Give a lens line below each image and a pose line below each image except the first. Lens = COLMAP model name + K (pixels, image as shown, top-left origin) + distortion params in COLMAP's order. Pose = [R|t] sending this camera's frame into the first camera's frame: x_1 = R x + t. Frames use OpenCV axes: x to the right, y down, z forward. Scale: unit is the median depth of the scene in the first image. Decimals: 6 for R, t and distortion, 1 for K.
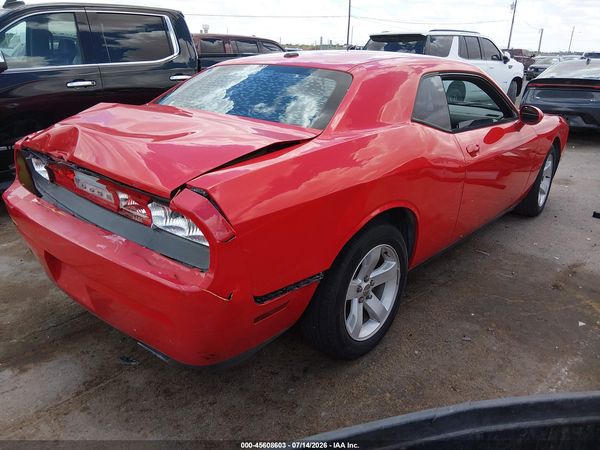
lens RADIAL K [[462.2, 0, 300.0], [0, 462.2, 225.0], [0, 0, 1]] dist [0.008143, -0.049193]
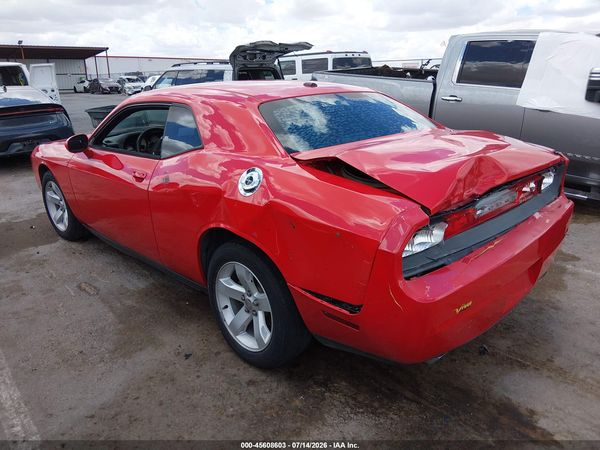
lens RADIAL K [[457.2, 0, 297.1], [0, 457.2, 227.5], [0, 0, 1]] dist [0.052504, -0.105879]
pose [[0.071388, -0.329166, 0.941570, -1.149007], [0.371627, 0.884790, 0.281141, -0.385140], [-0.925634, 0.329842, 0.185490, 0.938480]]
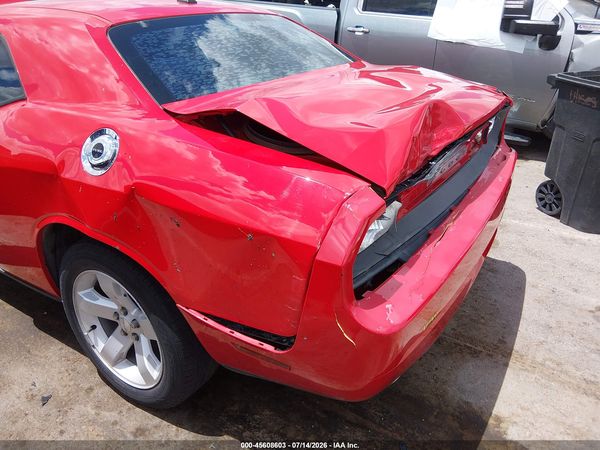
lens RADIAL K [[457.2, 0, 297.1], [0, 457.2, 227.5], [0, 0, 1]] dist [0.052504, -0.105879]
pose [[-0.151509, -0.439448, 0.885398, -0.897566], [0.353404, 0.812449, 0.463716, -0.353503], [-0.923120, 0.383160, 0.032209, 0.952338]]
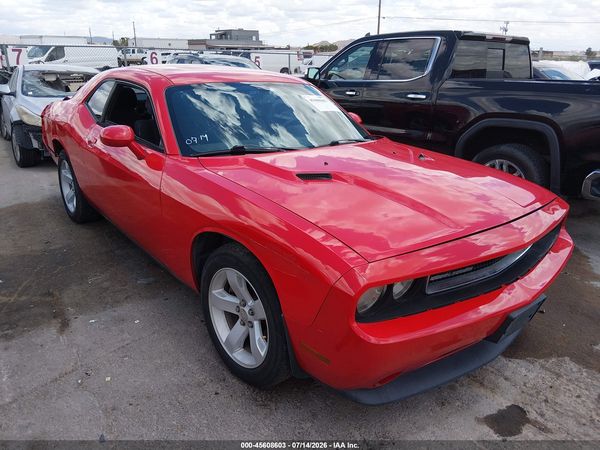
lens RADIAL K [[457.2, 0, 297.1], [0, 457.2, 227.5], [0, 0, 1]] dist [0.052504, -0.105879]
pose [[-0.129745, 0.311091, -0.941482, 1.465573], [-0.367273, 0.866892, 0.337058, -0.557428], [0.921019, 0.389513, 0.001780, 1.568401]]
